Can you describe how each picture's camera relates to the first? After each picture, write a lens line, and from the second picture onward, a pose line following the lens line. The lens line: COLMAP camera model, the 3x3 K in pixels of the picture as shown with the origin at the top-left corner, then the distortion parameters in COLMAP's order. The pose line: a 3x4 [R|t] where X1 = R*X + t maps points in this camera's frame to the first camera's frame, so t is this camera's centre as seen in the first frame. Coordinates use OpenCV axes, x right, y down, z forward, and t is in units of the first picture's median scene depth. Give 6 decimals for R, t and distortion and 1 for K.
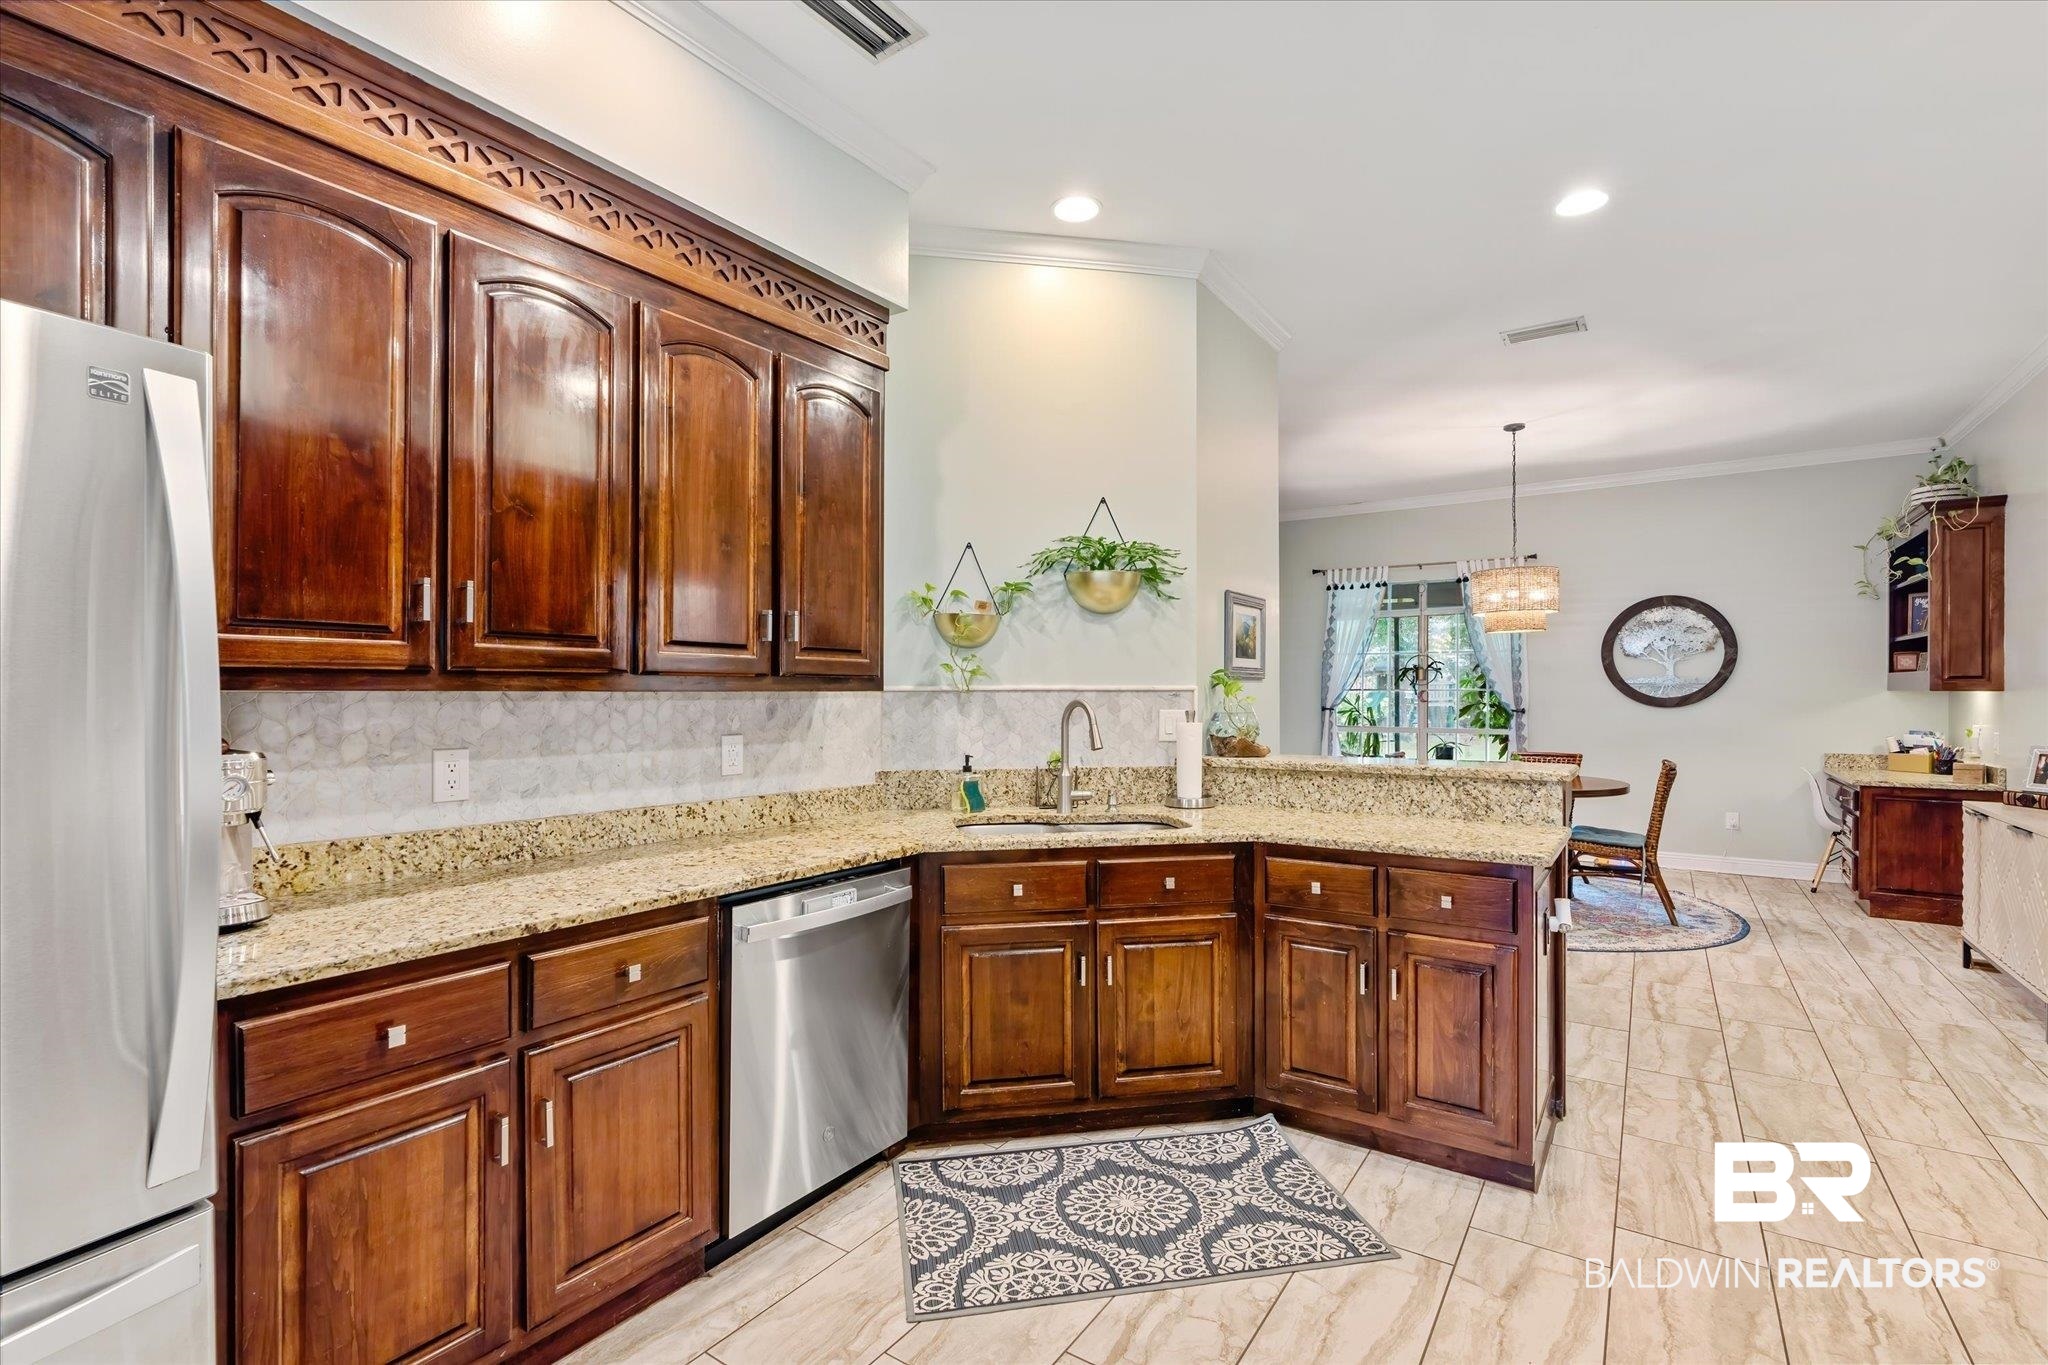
lens RADIAL K [[928.5, 0, 1024.8], [0, 928.5, 698.9], [0, 0, 1]] dist [-0.000906, -0.000262]
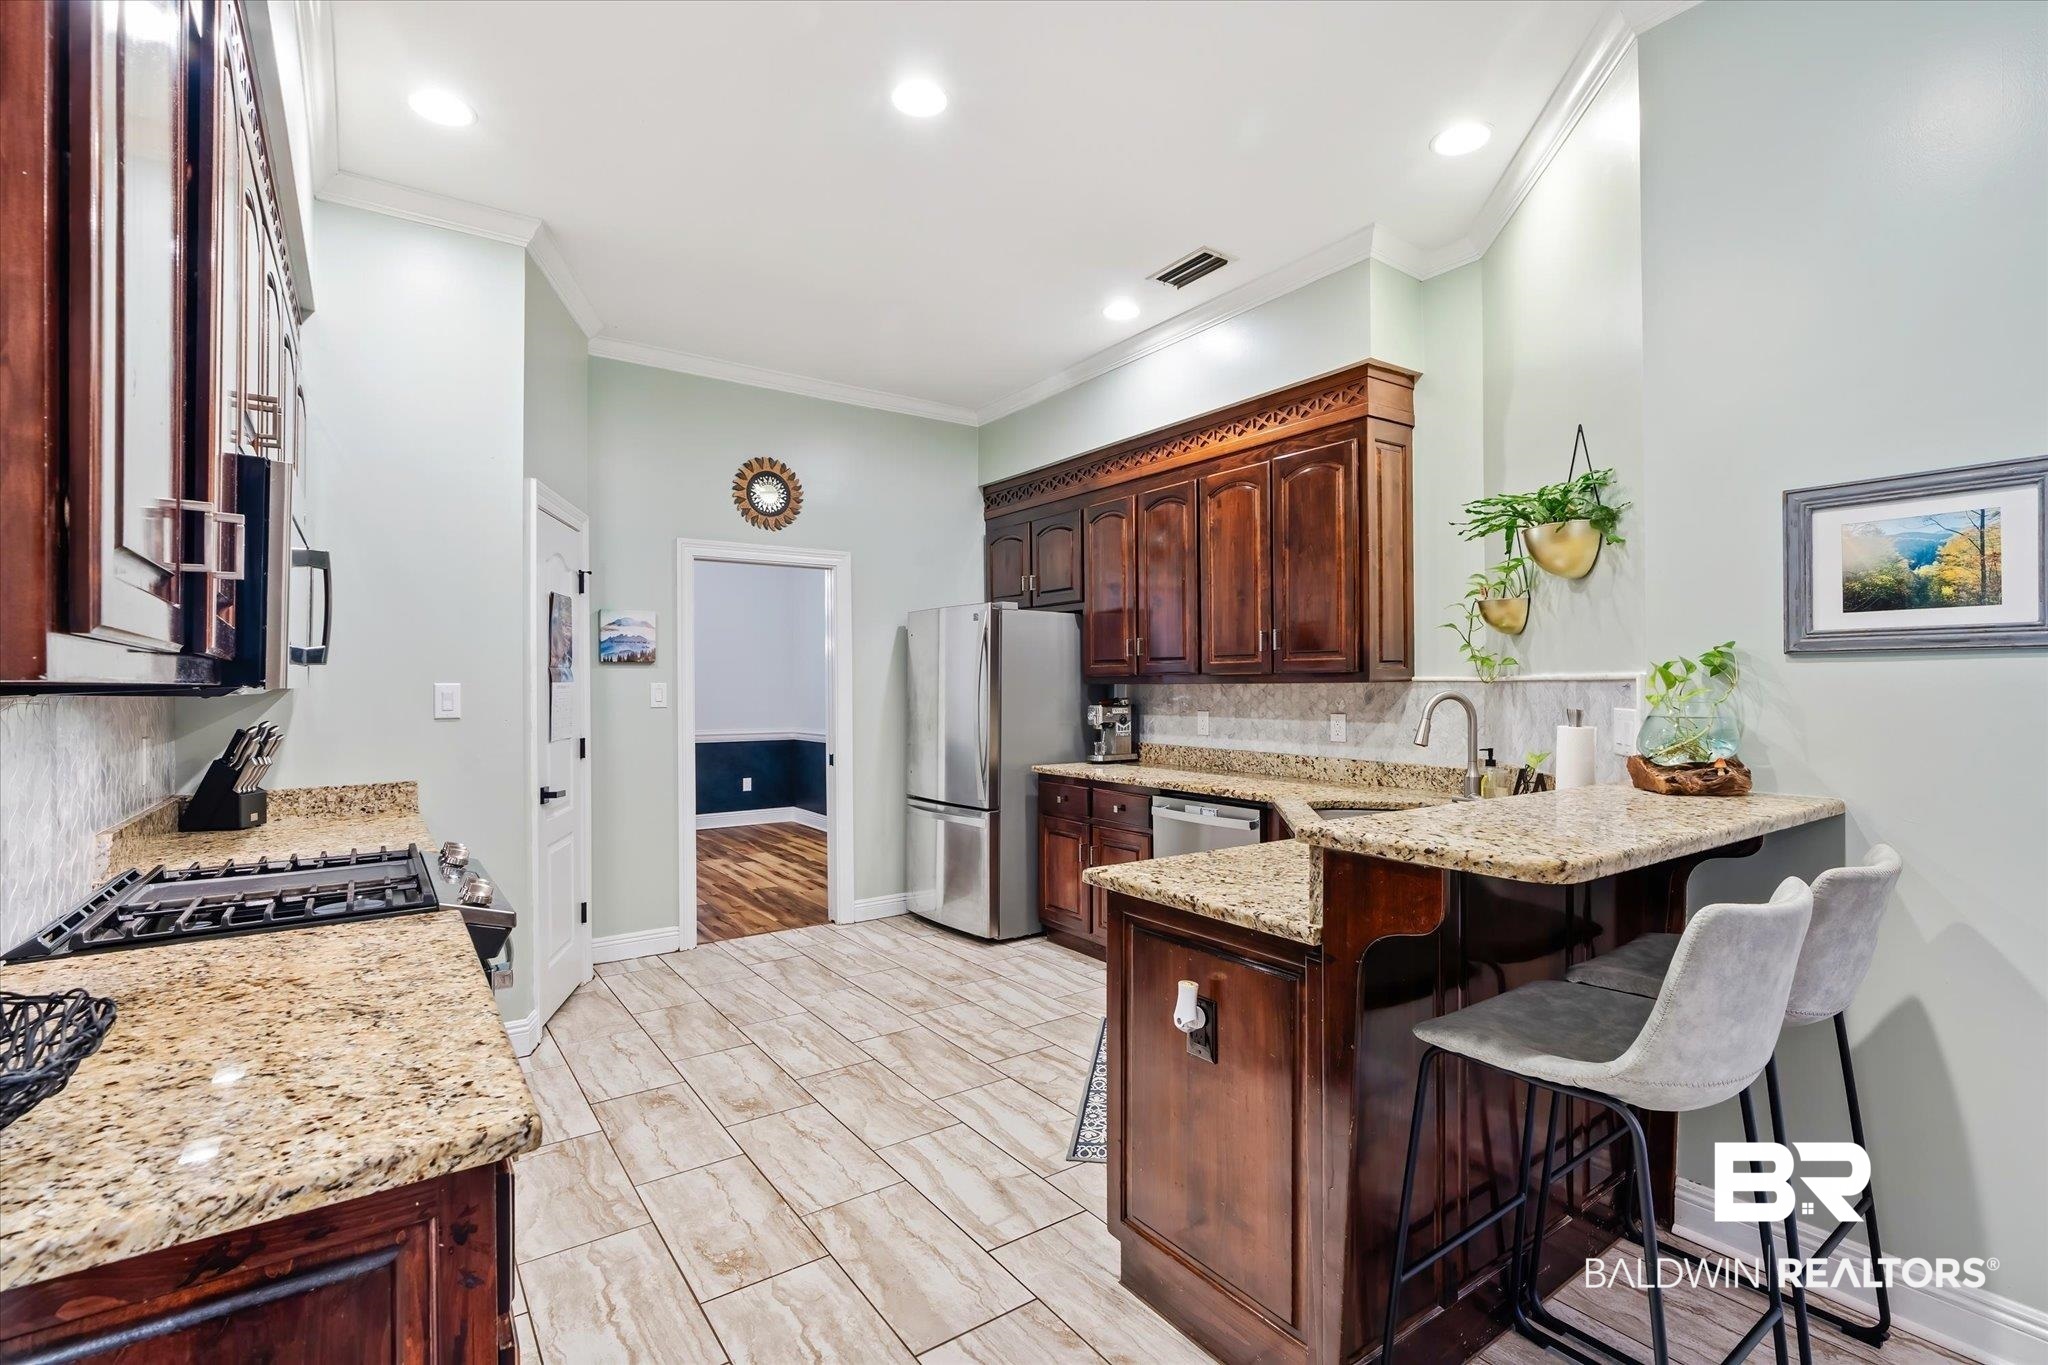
lens RADIAL K [[946.3, 0, 1035.8], [0, 946.3, 671.8], [0, 0, 1]] dist [-0.029777, -0.000206]
pose [[-0.346351, -0.012283, -0.938024, 1.298081], [-0.002608, 0.999923, -0.012131, -0.007045], [0.938101, -0.001755, -0.346357, 1.153507]]
